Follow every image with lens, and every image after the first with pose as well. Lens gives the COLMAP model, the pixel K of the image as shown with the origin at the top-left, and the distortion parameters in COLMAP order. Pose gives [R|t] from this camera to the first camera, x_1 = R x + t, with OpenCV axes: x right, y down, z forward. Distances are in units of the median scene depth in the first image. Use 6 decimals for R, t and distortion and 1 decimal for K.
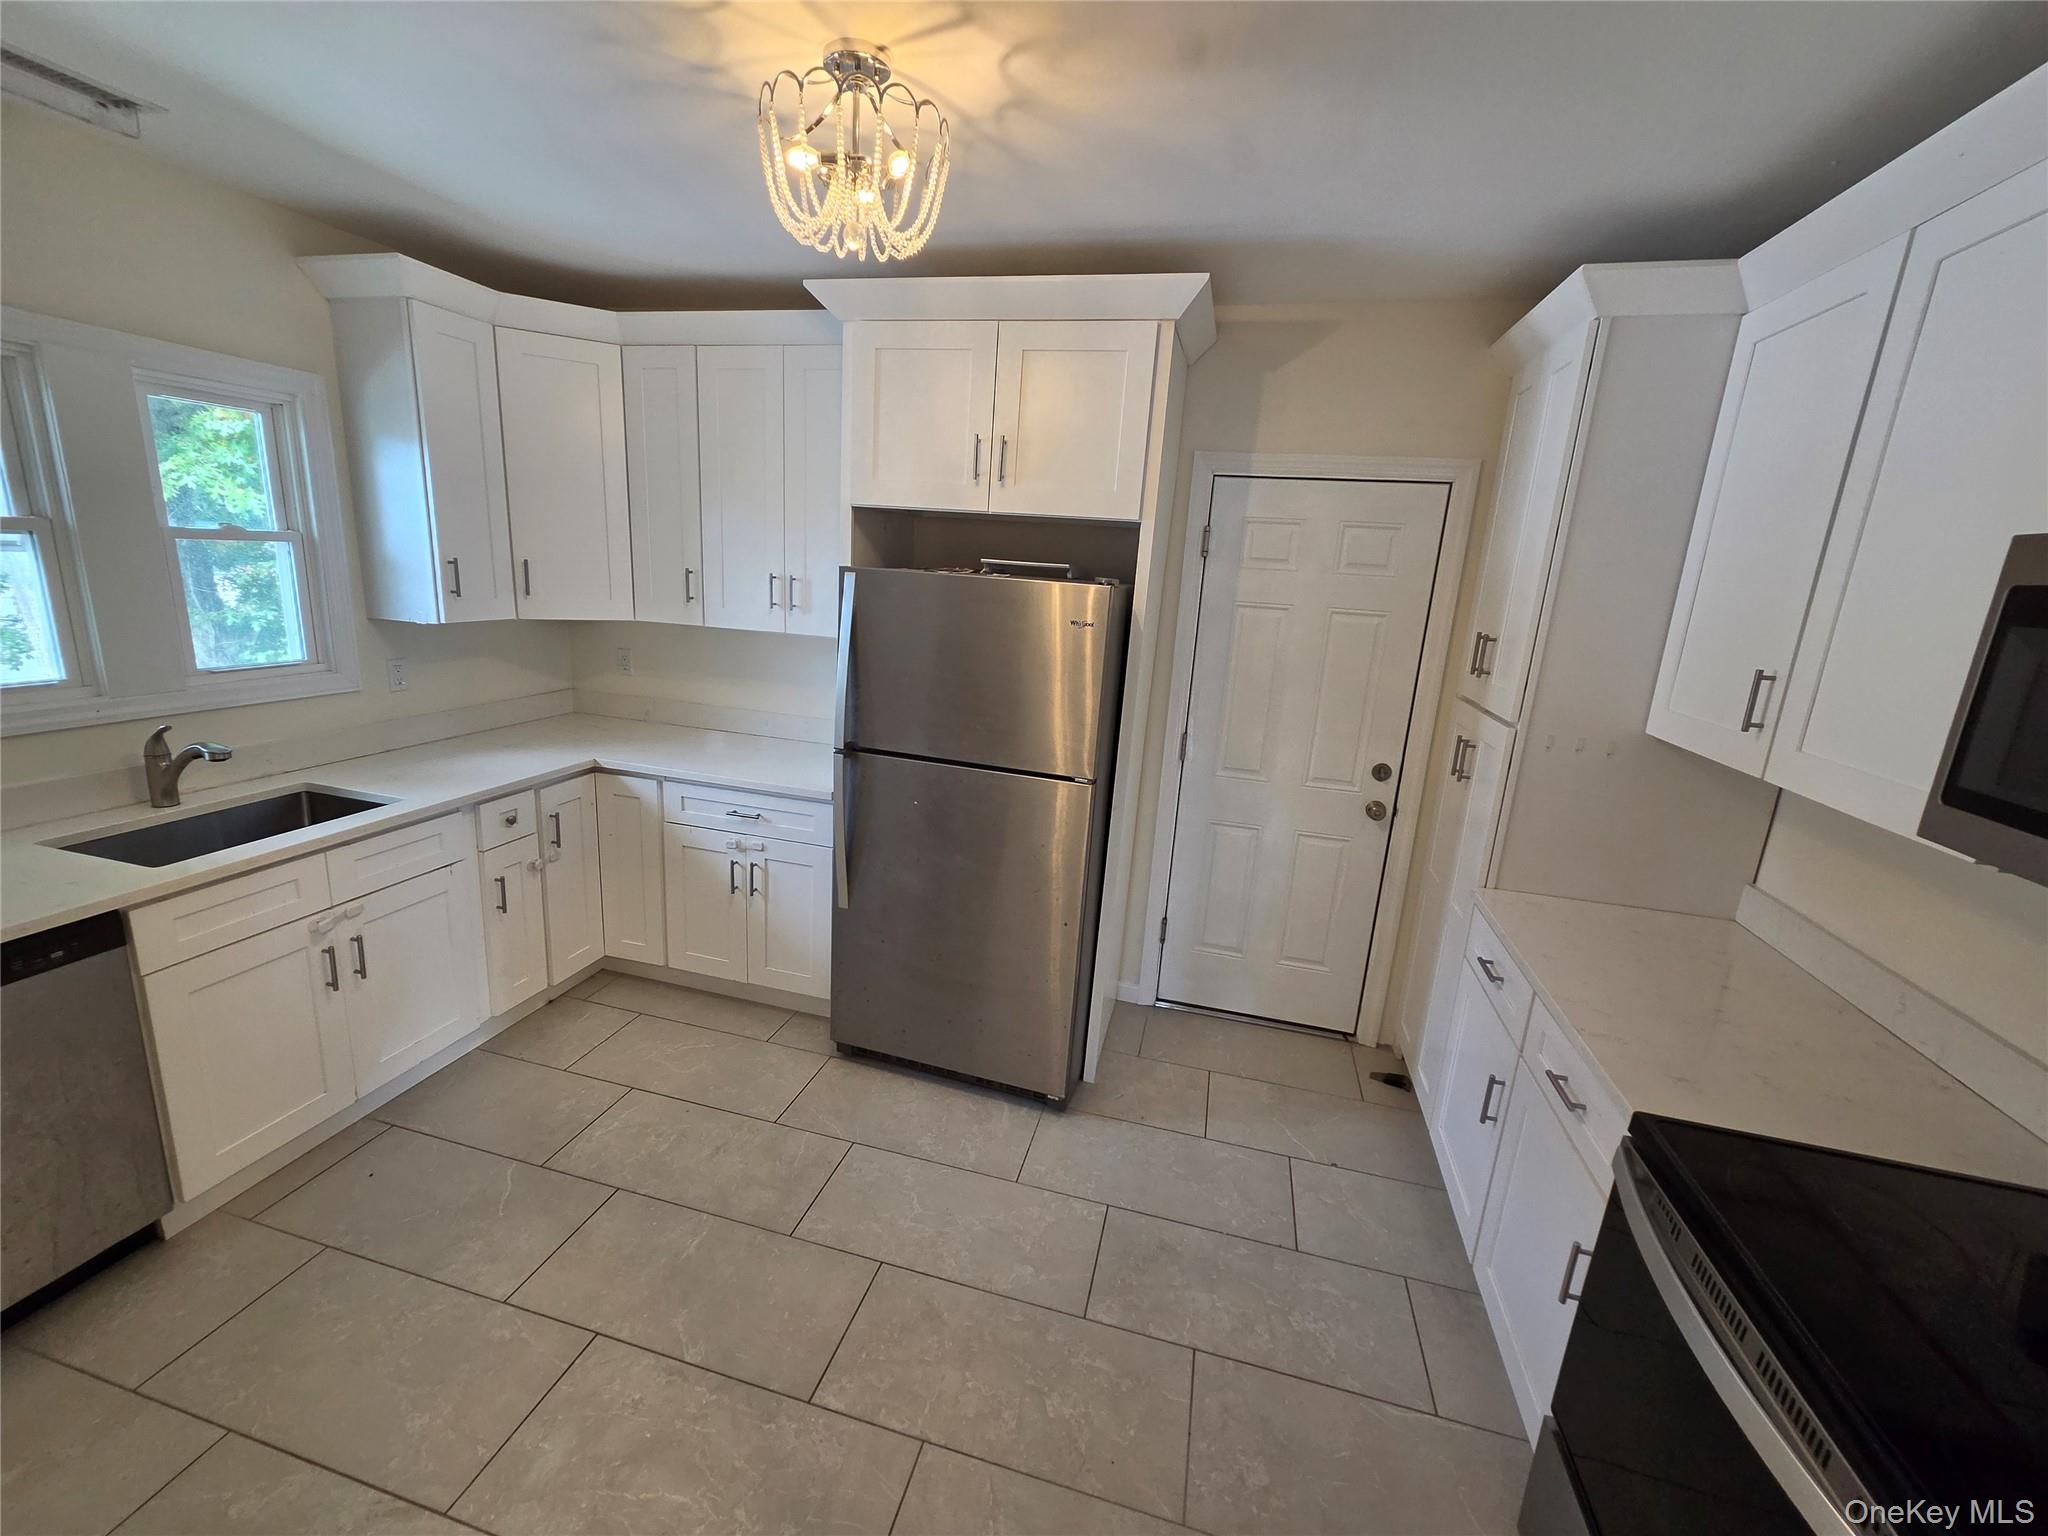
lens RADIAL K [[847.4, 0, 993.9], [0, 847.4, 769.4], [0, 0, 1]] dist [-0.000118, 0.004124]
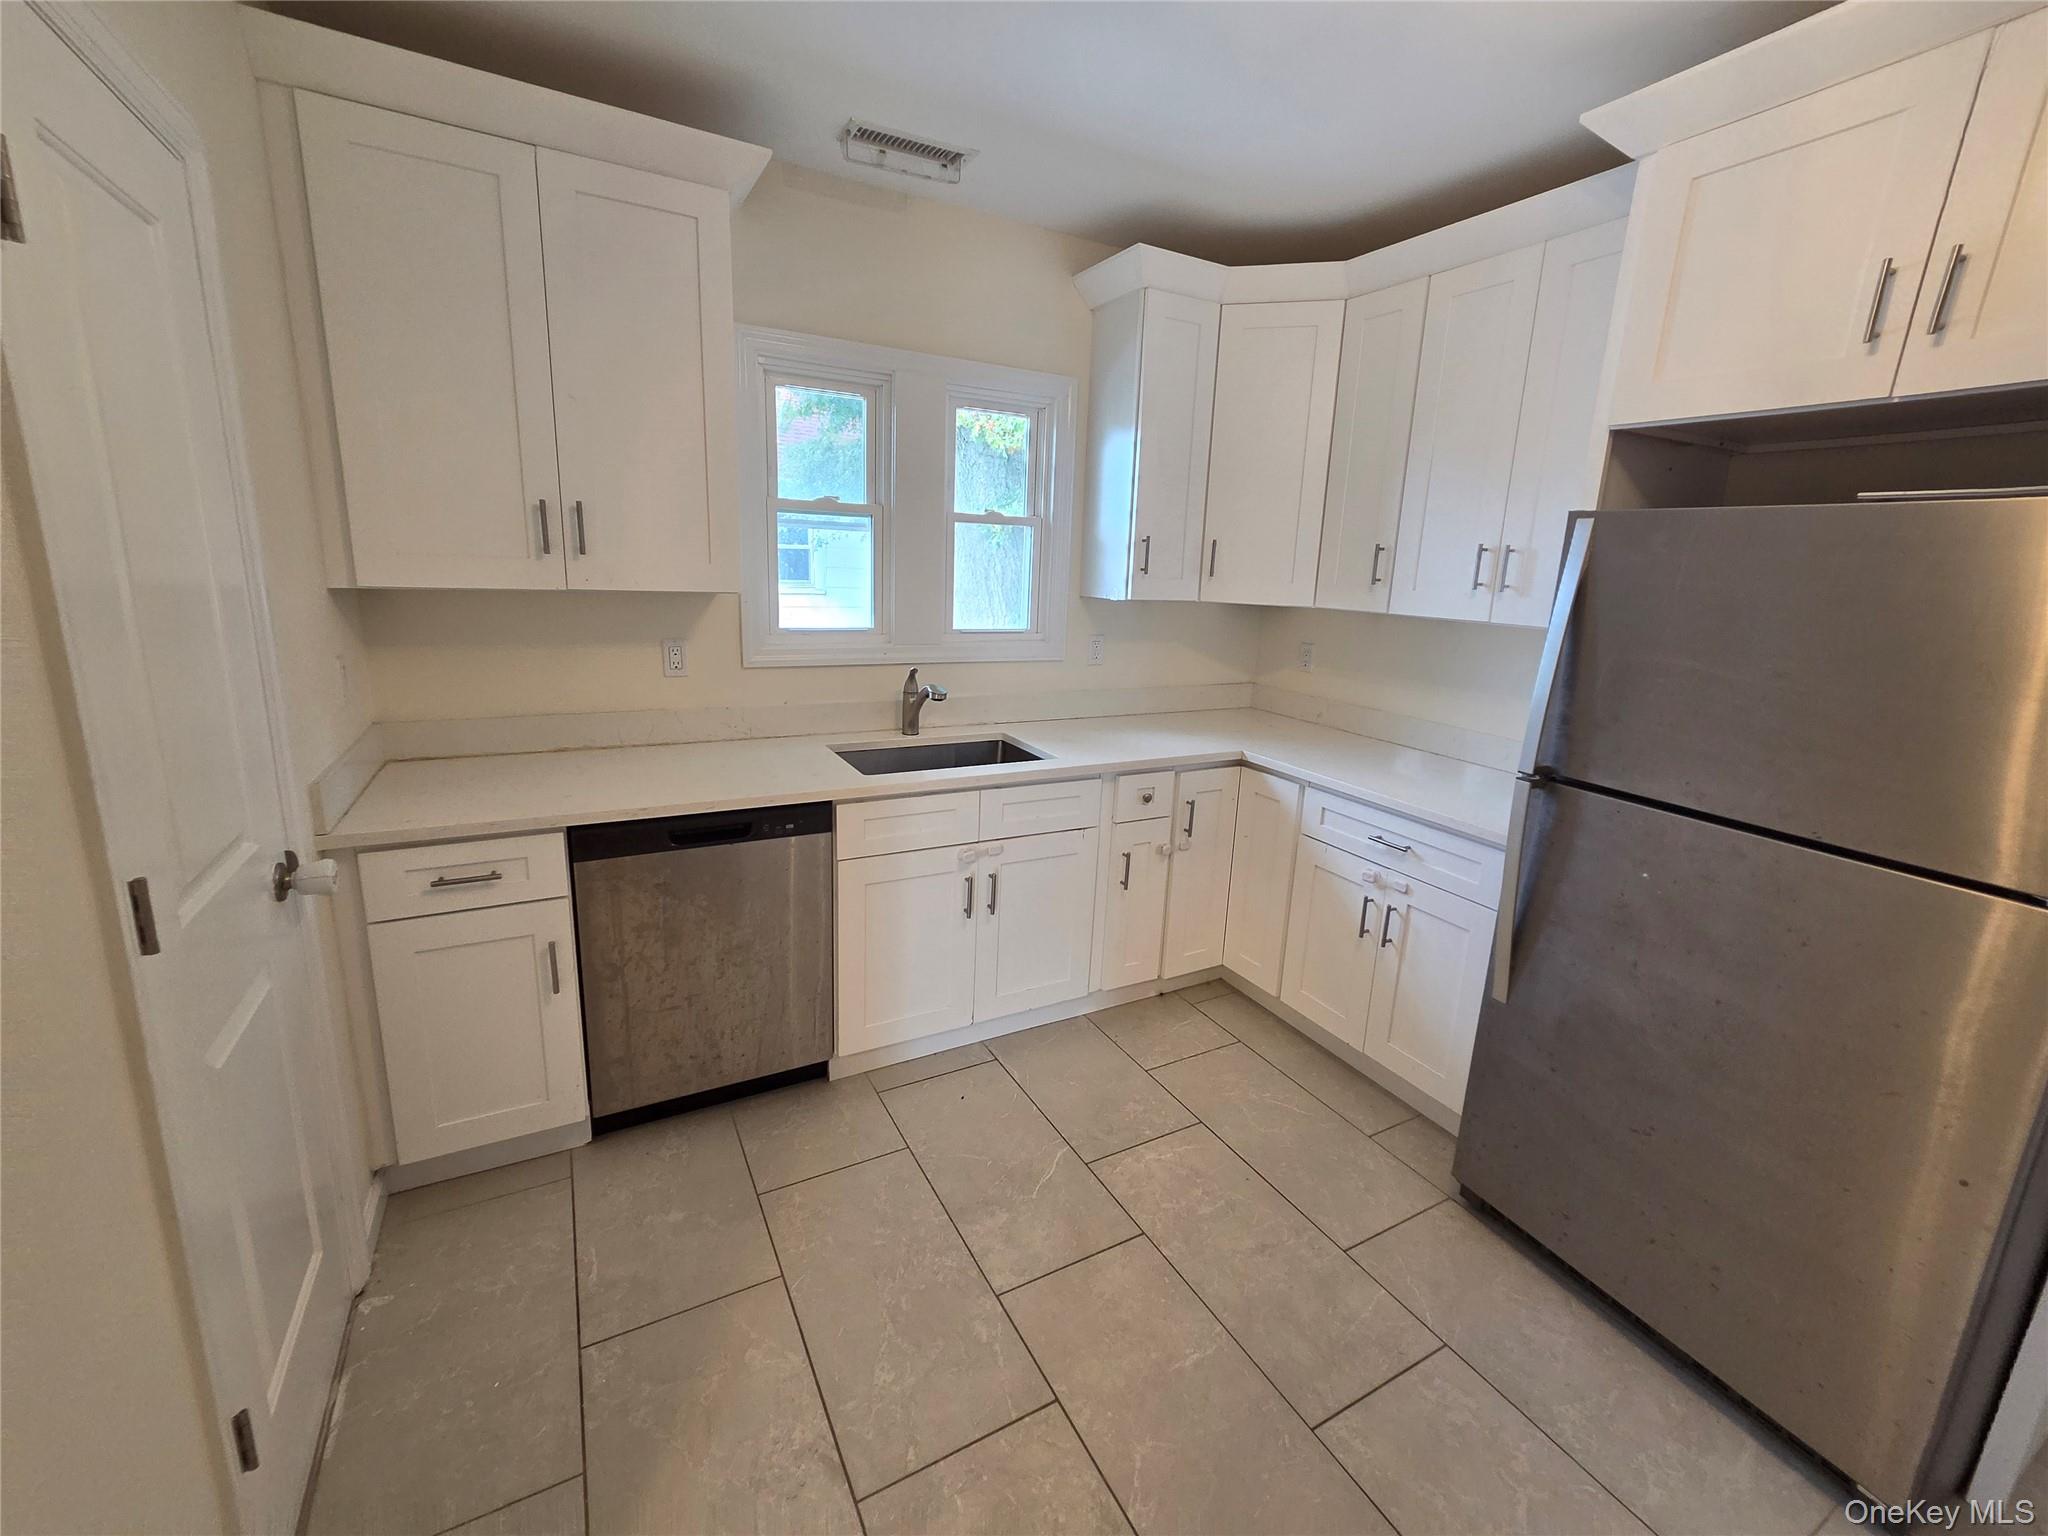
lens RADIAL K [[847.4, 0, 1037.0], [0, 847.4, 744.3], [0, 0, 1]] dist [-0.000118, 0.004124]
pose [[0.706191, 0.127389, -0.696467, 0.015404], [-0.173393, 0.984843, 0.004321, 0.018311], [0.686461, 0.117711, 0.717576, 0.220412]]
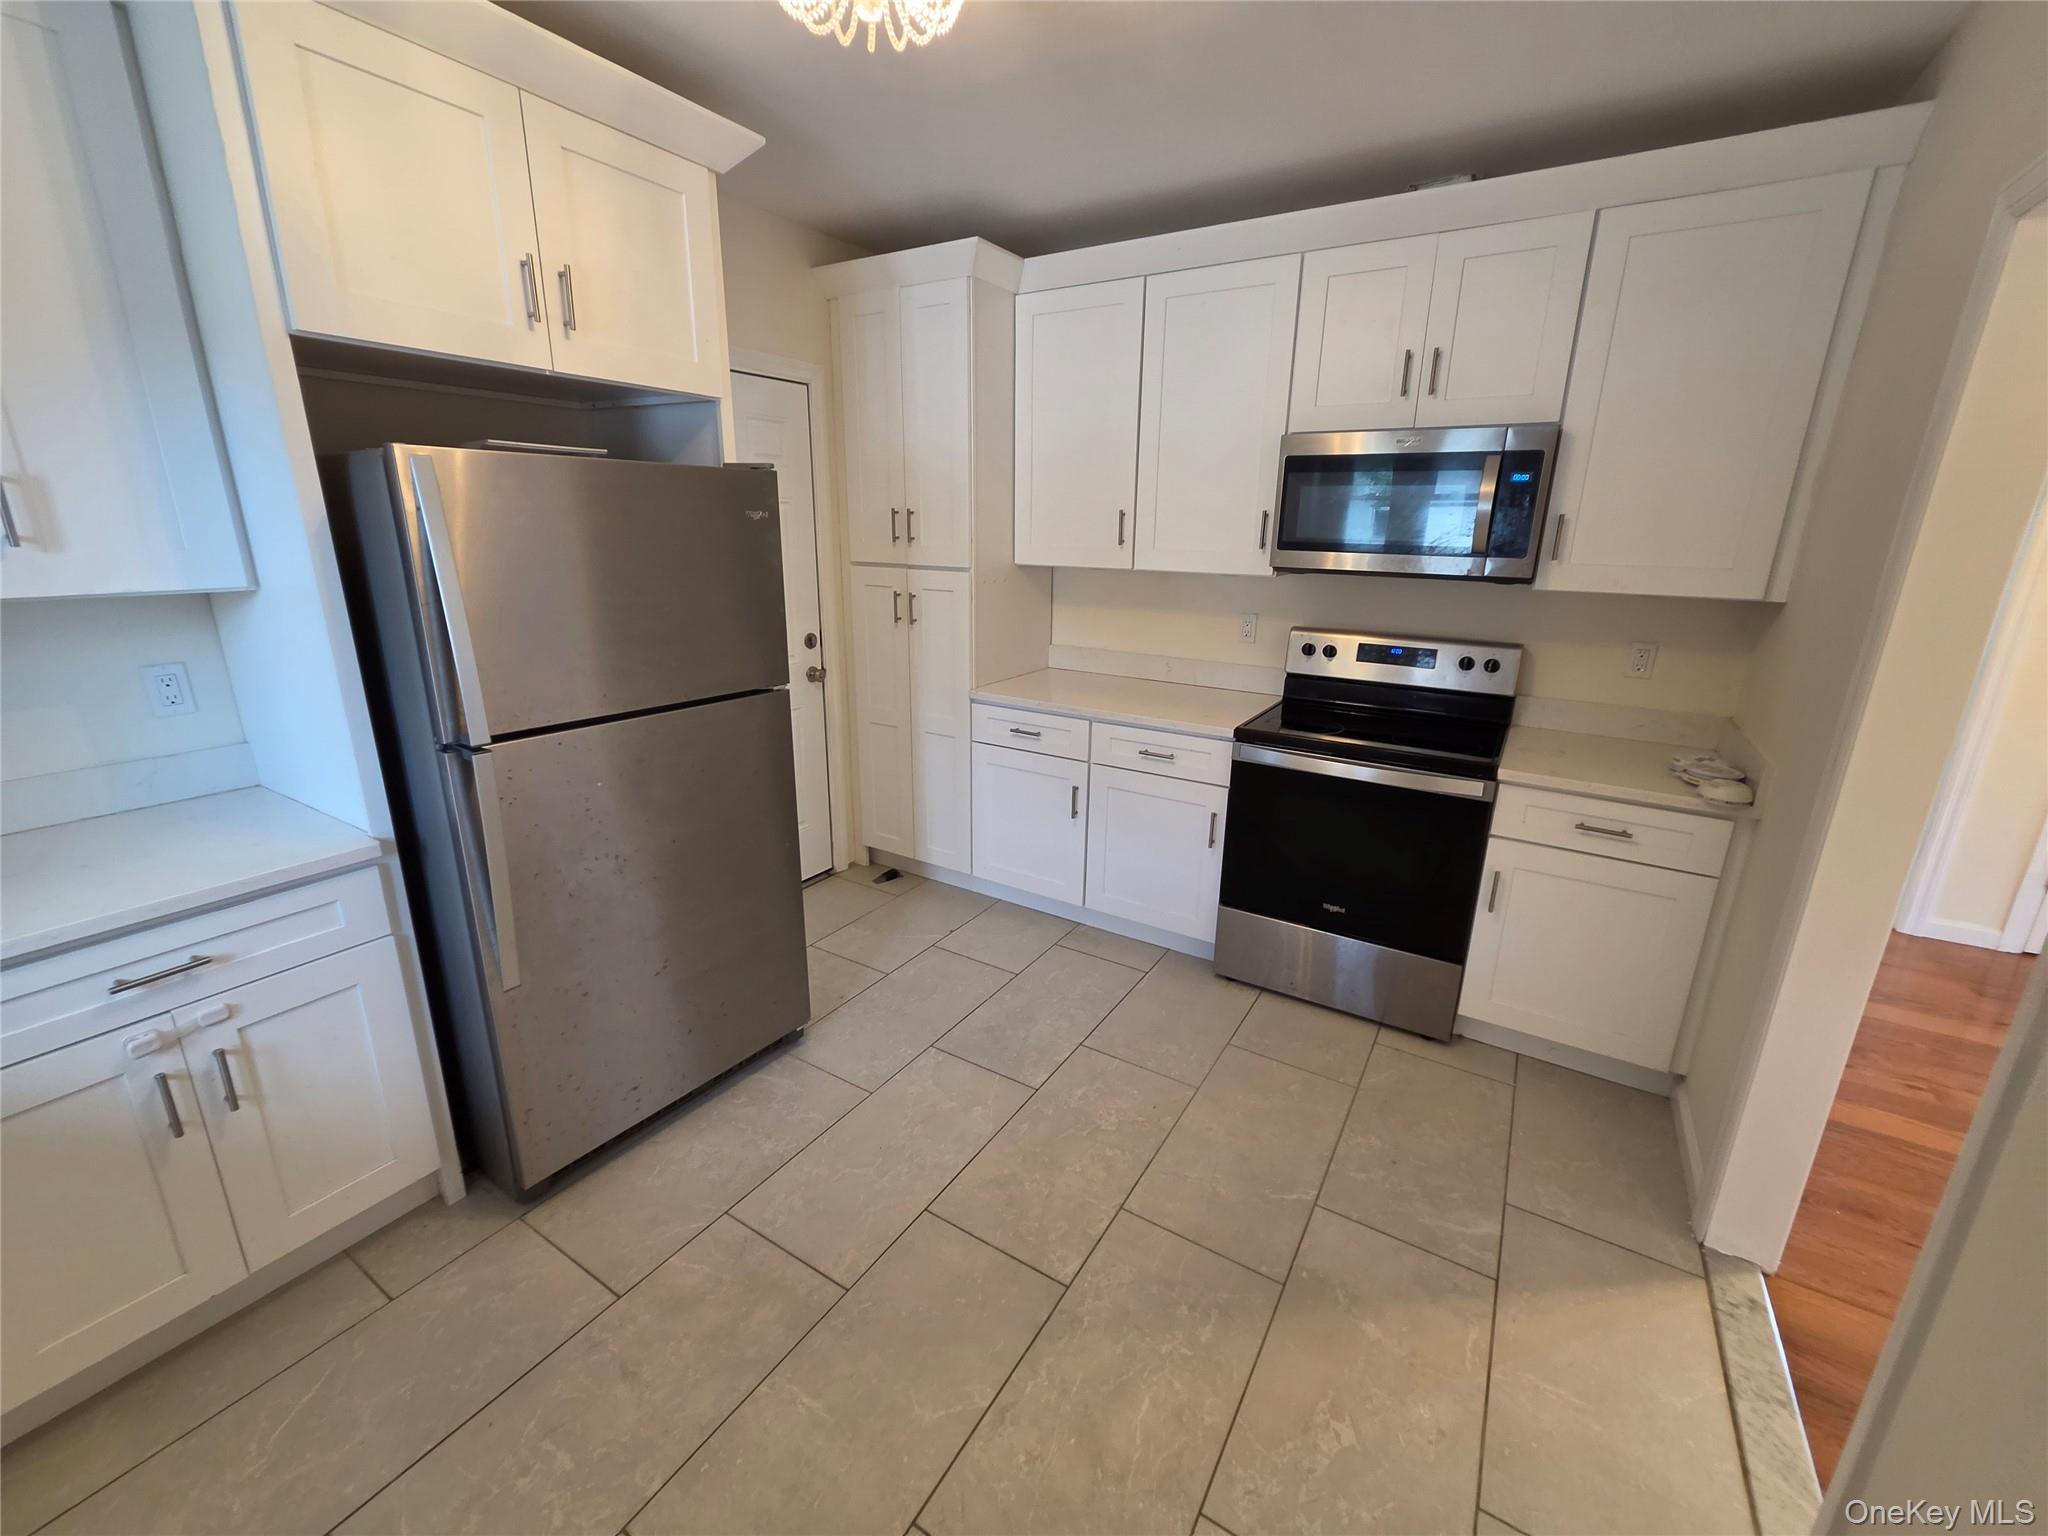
lens RADIAL K [[847.4, 0, 1014.7], [0, 847.4, 764.4], [0, 0, 1]] dist [-0.000118, 0.004124]
pose [[0.290023, -0.319749, 0.902024, -0.638839], [0.236131, 0.937302, 0.256332, -0.079025], [-0.927431, 0.138654, 0.347342, 0.414378]]
